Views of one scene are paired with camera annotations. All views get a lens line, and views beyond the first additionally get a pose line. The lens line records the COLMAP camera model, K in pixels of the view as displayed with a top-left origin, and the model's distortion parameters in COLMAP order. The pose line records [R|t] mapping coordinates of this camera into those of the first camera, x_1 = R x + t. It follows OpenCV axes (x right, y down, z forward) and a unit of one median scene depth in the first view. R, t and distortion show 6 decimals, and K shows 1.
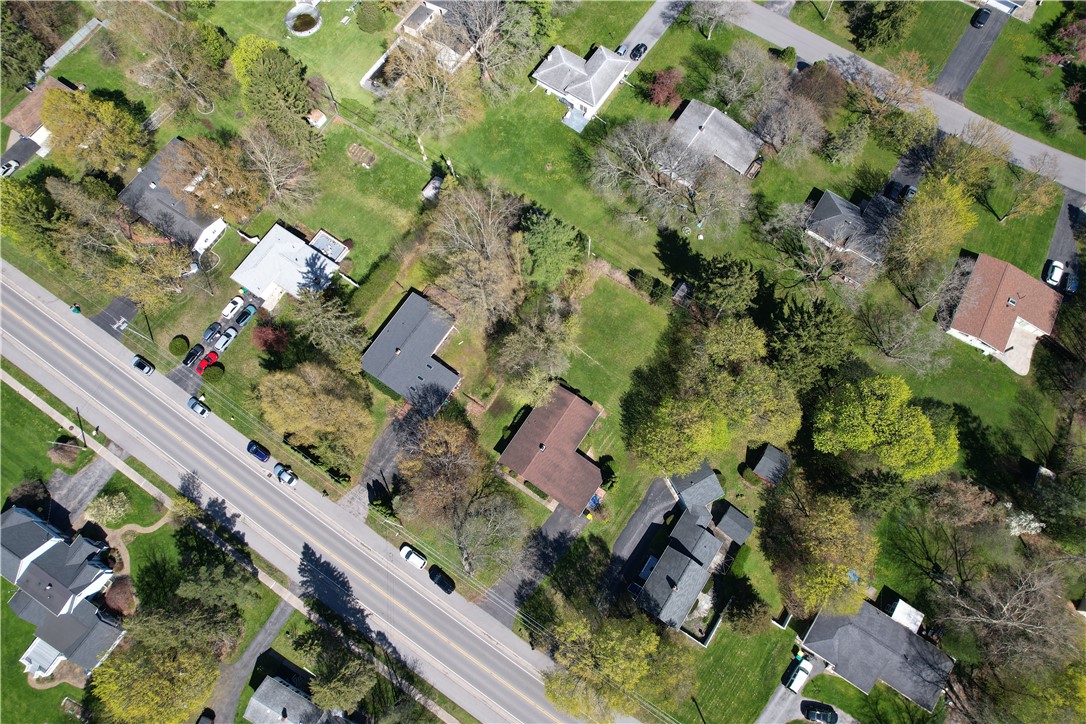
lens RADIAL K [[698.0, 0, 549.3], [0, 698.0, 369.1], [0, 0, 1]] dist [-0.100004, 0.086918]
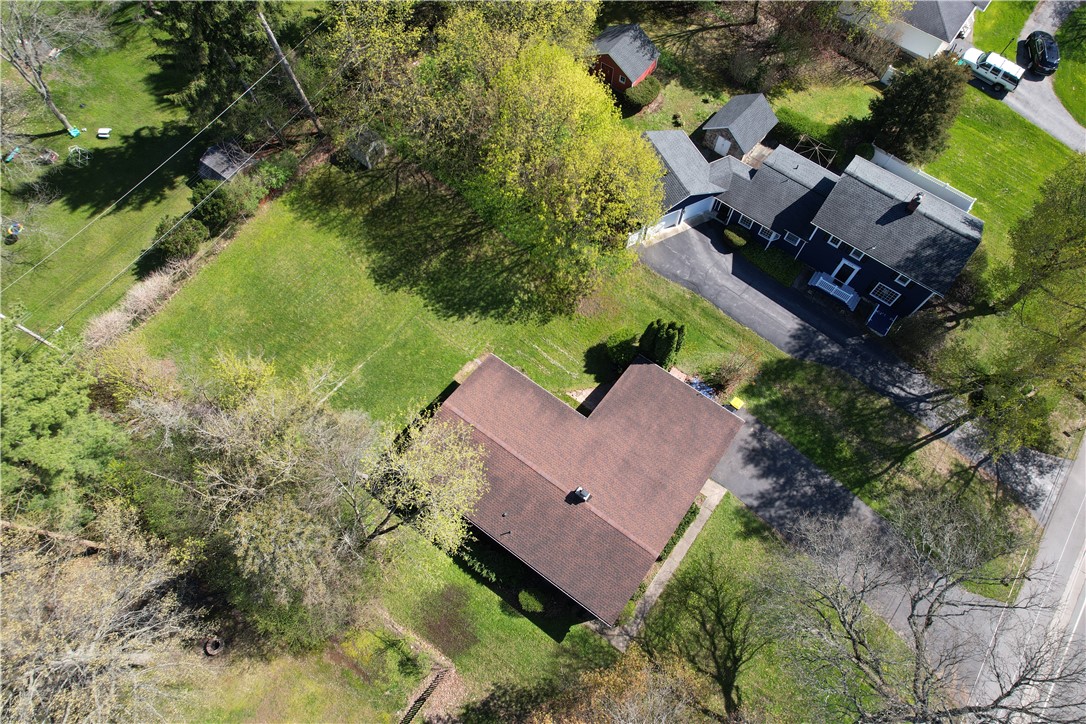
lens RADIAL K [[698.0, 0, 549.3], [0, 698.0, 369.1], [0, 0, 1]] dist [-0.100004, 0.086918]
pose [[0.040397, -0.918415, 0.393549, -0.093064], [0.952307, 0.154615, 0.263069, -0.008836], [-0.302455, 0.364153, 0.880860, 0.656454]]
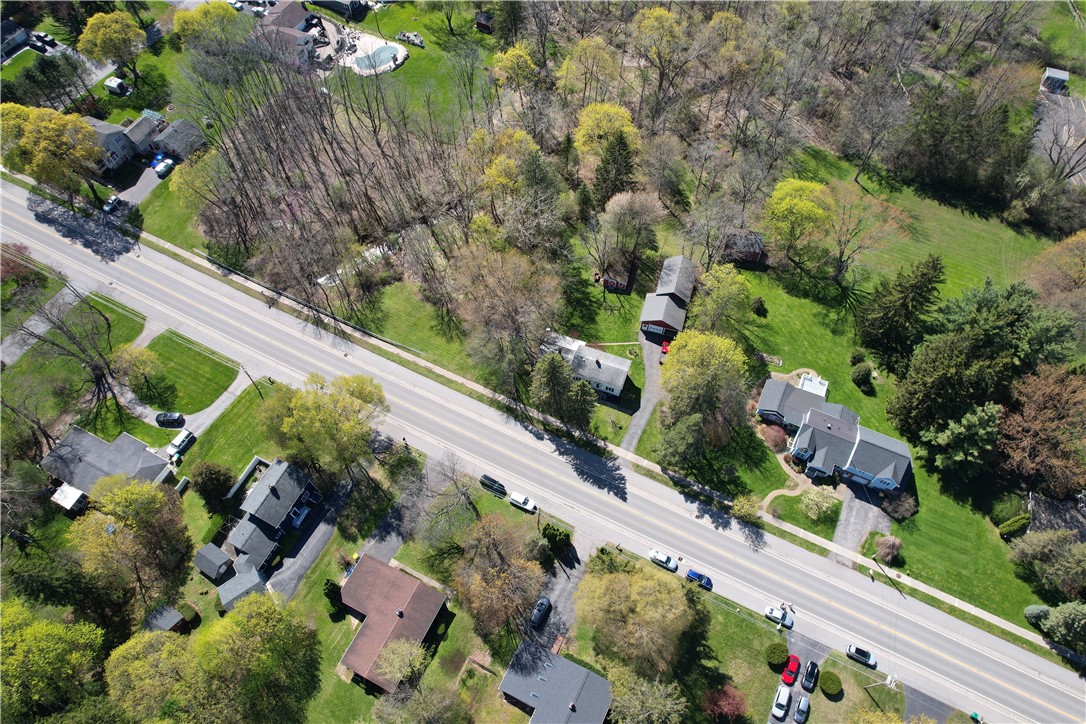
lens RADIAL K [[698.0, 0, 549.3], [0, 698.0, 369.1], [0, 0, 1]] dist [-0.100004, 0.086918]
pose [[-0.991332, 0.108998, -0.073355, -0.181167], [-0.127869, -0.672155, 0.729286, -0.379282], [0.030185, 0.732344, 0.680265, 0.114341]]
